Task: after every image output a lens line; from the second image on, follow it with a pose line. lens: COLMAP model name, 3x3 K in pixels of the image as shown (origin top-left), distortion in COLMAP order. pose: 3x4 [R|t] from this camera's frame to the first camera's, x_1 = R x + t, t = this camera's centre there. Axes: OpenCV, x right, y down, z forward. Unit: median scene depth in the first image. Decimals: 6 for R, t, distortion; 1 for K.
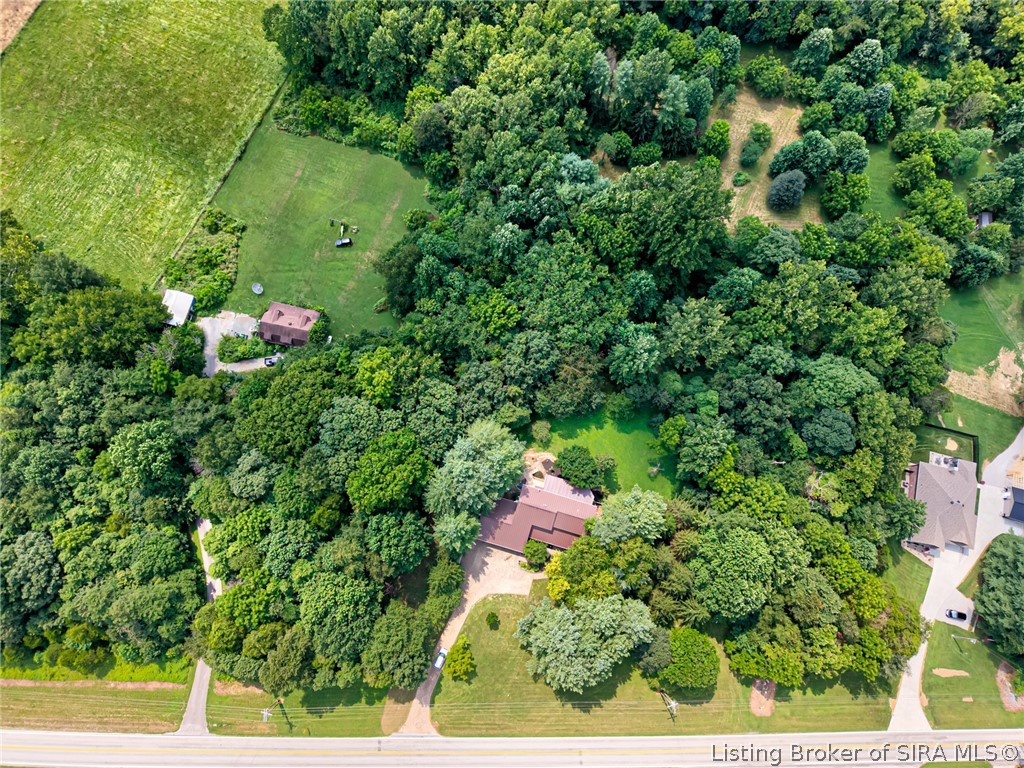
lens RADIAL K [[704.0, 0, 512.0], [0, 704.0, 384.0], [0, 0, 1]] dist [-0.001057, -0.000588]
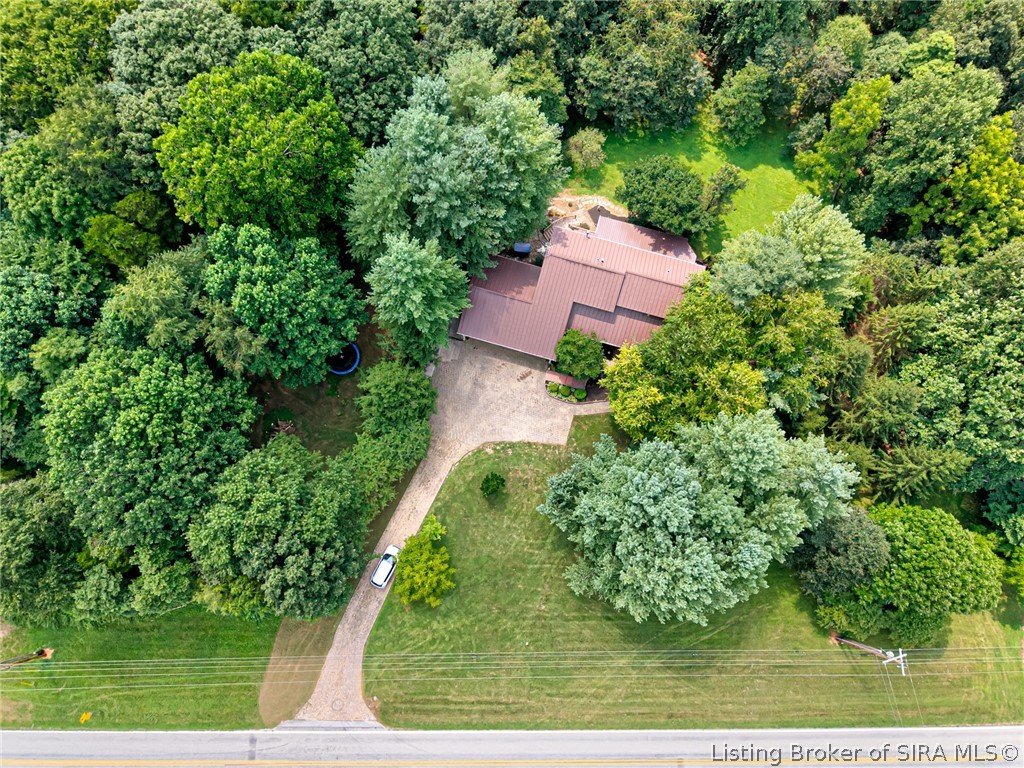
lens RADIAL K [[703.8, 0, 508.3], [0, 703.8, 387.4], [0, 0, 1]] dist [0.008869, 0.002392]
pose [[0.999987, -0.001219, -0.005038, -0.015940], [0.001250, 0.999981, 0.006094, 0.275676], [0.005031, -0.006100, 0.999969, 0.540652]]
